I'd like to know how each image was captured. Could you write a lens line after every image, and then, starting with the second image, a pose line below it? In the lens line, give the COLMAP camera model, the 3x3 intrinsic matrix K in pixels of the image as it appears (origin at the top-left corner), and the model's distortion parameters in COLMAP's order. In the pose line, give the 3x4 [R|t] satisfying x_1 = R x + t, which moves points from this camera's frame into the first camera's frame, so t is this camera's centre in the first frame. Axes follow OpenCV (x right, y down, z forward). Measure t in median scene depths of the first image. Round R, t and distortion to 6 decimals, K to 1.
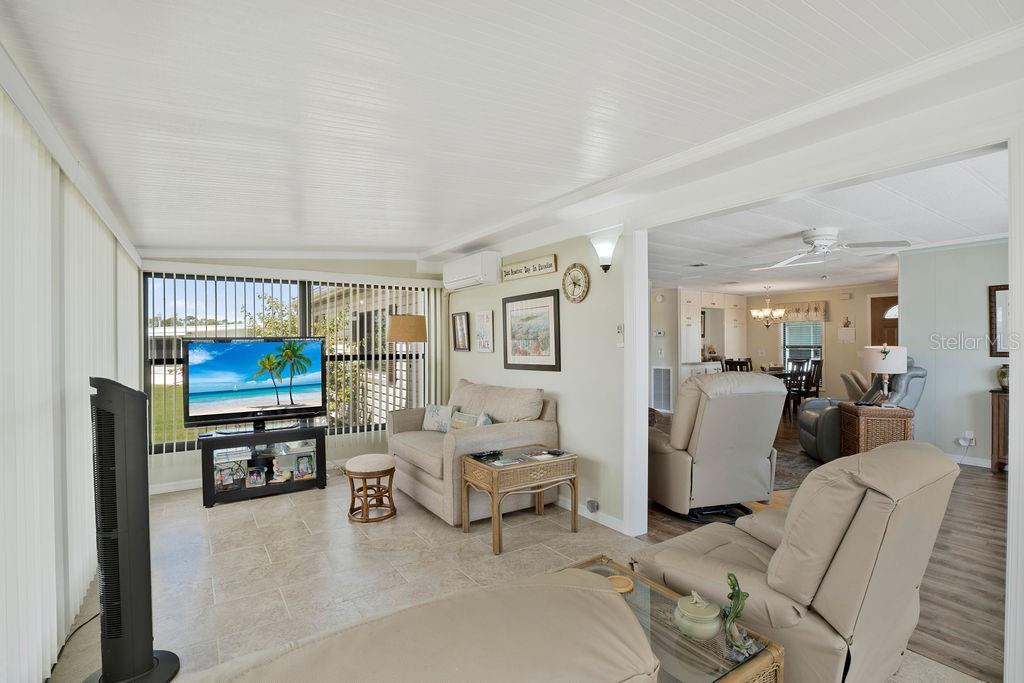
lens RADIAL K [[458.8, 0, 485.5], [0, 458.8, 340.4], [0, 0, 1]] dist [-0.000337, -0.000051]
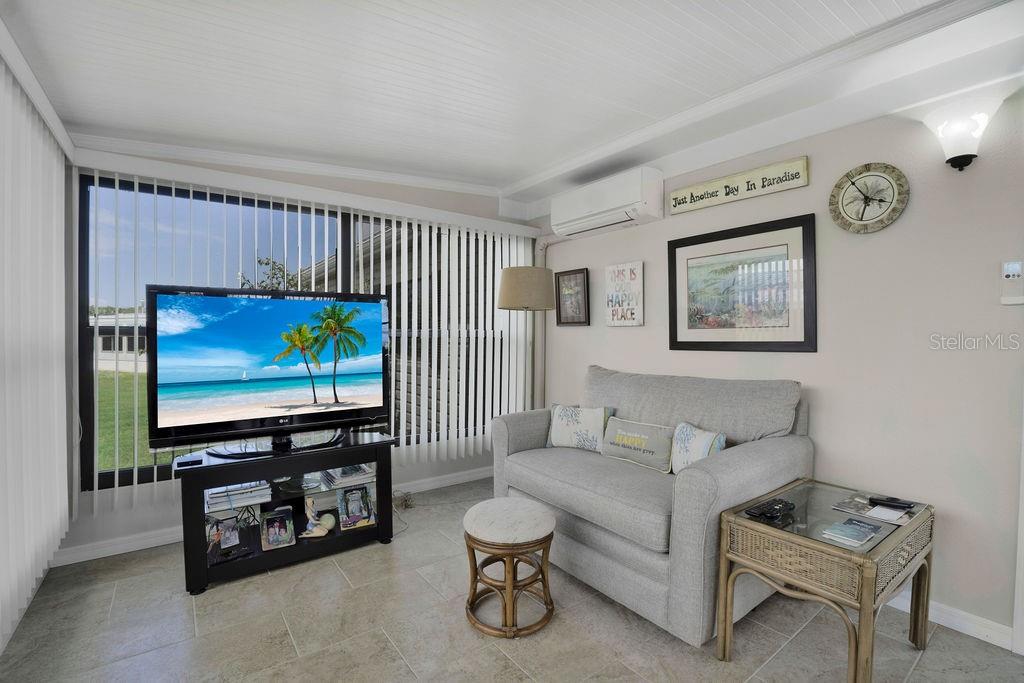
lens RADIAL K [[465.8, 0, 513.4], [0, 465.8, 331.4], [0, 0, 1]] dist [-0.011144, -0.000387]
pose [[0.997049, 0.010533, 0.076044, -0.245650], [-0.010873, 0.999933, 0.004063, 0.038026], [-0.075996, -0.004878, 0.997096, 0.383033]]
